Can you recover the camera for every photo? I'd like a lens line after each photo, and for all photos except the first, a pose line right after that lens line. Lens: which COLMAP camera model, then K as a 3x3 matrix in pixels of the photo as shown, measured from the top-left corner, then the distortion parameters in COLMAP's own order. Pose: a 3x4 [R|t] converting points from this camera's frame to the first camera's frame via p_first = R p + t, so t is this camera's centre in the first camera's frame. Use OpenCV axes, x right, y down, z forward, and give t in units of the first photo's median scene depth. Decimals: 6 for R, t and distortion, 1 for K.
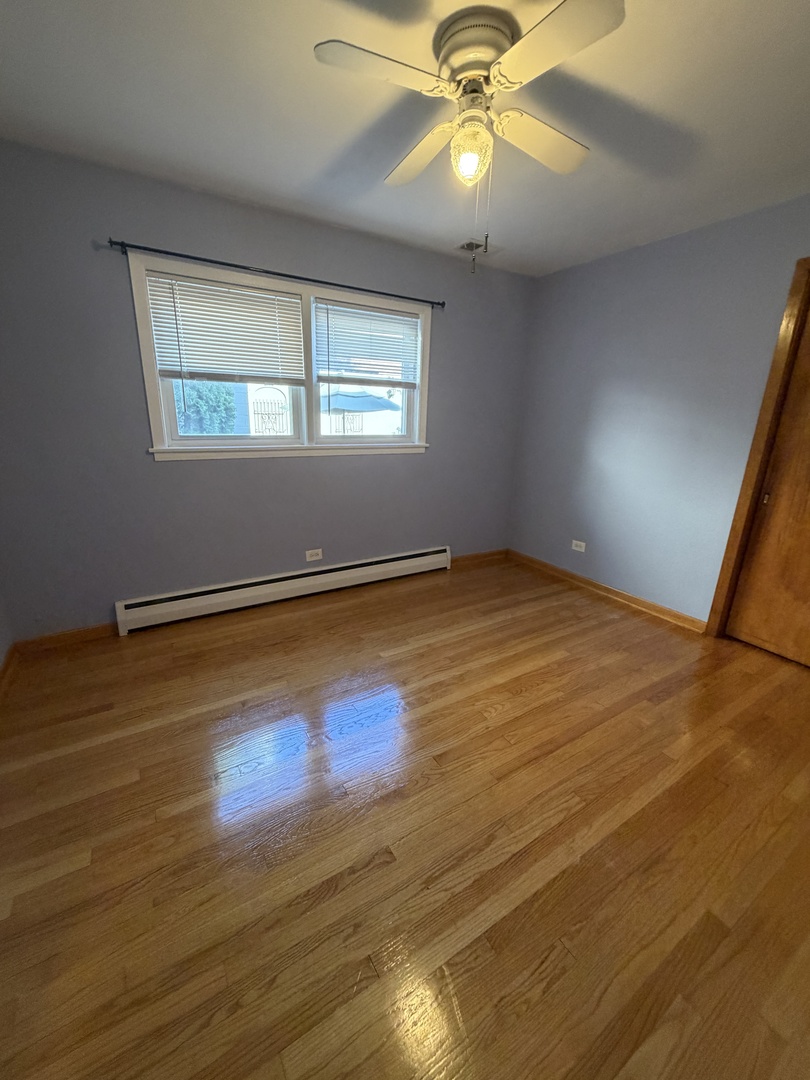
lens RADIAL K [[431.7, 0, 405.0], [0, 431.7, 536.5], [0, 0, 1]] dist [0.000318, -0.000086]
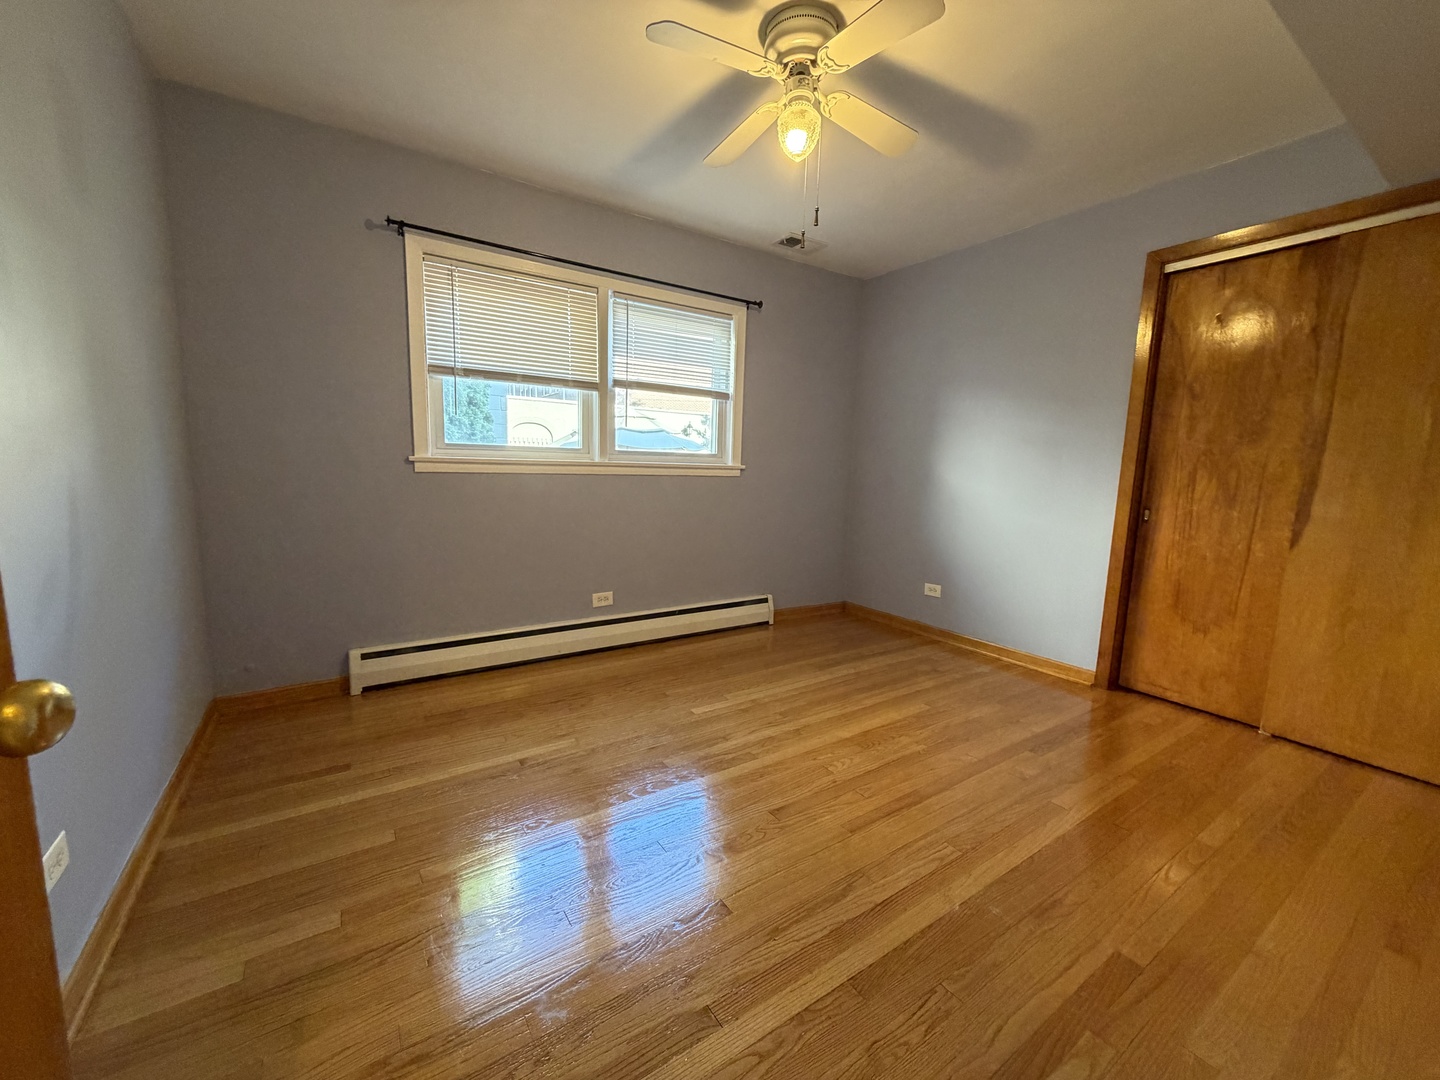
lens RADIAL K [[575.6, 0, 724.4], [0, 575.6, 542.8], [0, 0, 1]] dist [0.000318, -0.000086]
pose [[0.999150, -0.004813, 0.040945, -0.041472], [0.010645, 0.989602, -0.143436, 0.125088], [-0.039828, 0.143750, 0.988812, -0.081649]]
